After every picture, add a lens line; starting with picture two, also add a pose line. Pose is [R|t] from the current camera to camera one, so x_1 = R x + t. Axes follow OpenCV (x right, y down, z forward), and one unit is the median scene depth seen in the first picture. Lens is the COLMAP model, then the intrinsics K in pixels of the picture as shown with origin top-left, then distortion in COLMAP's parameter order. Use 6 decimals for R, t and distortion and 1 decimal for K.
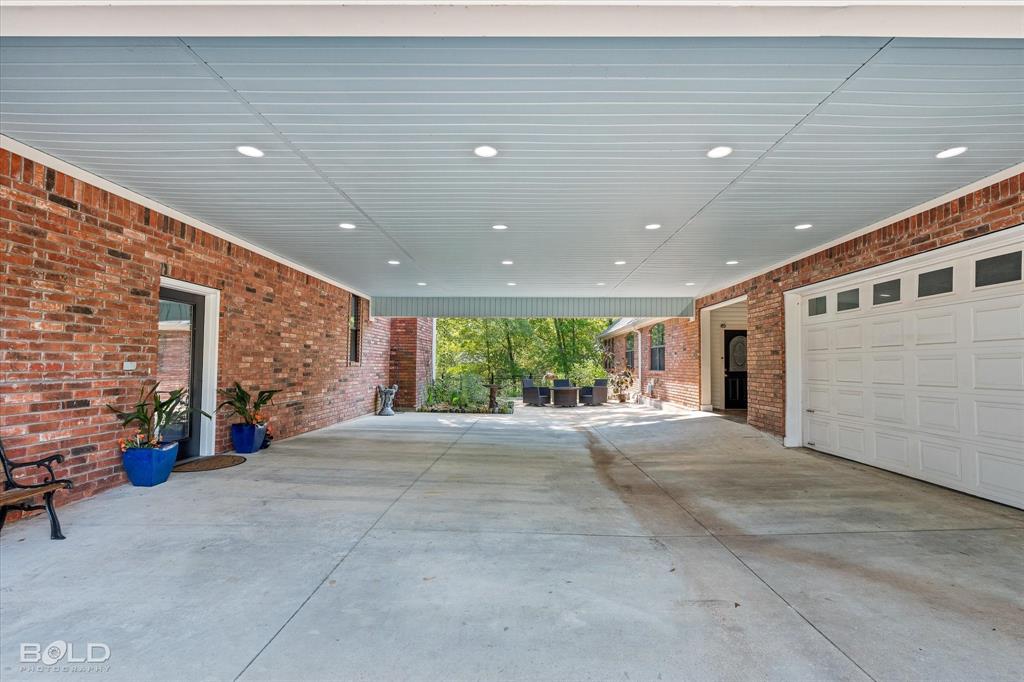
lens RADIAL K [[493.7, 0, 513.8], [0, 493.7, 345.2], [0, 0, 1]] dist [-0.002600, -0.000084]
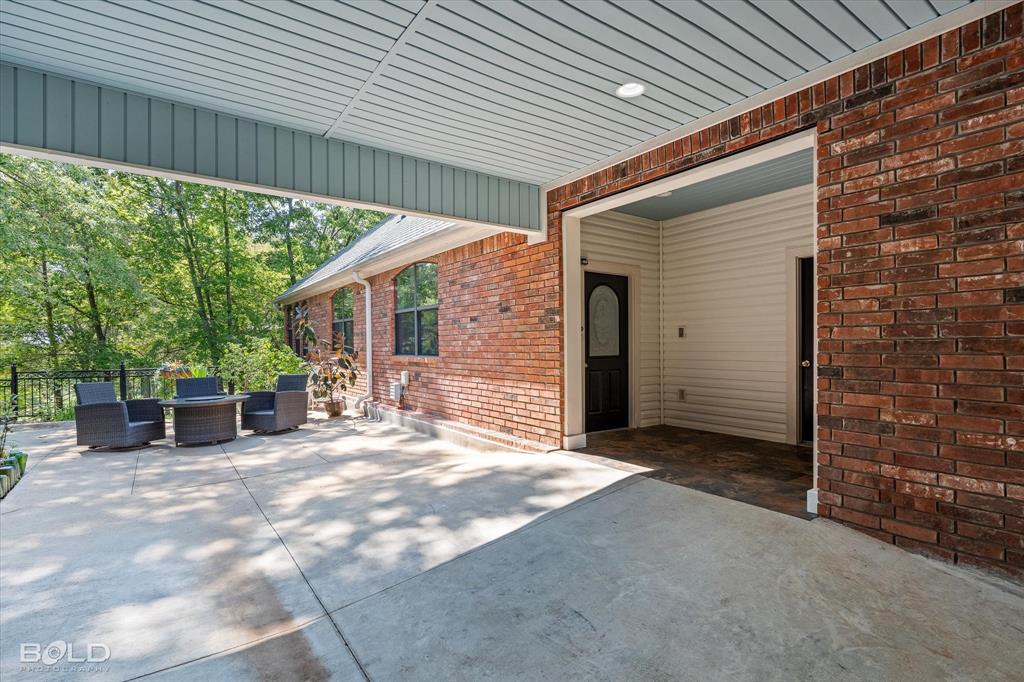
lens RADIAL K [[493.7, 0, 510.2], [0, 493.7, 347.4], [0, 0, 1]] dist [-0.002600, -0.000084]
pose [[0.803627, -0.009155, 0.595063, 0.061336], [-0.015825, 0.999199, 0.036743, 0.020692], [-0.594923, -0.038944, 0.802839, 0.491533]]
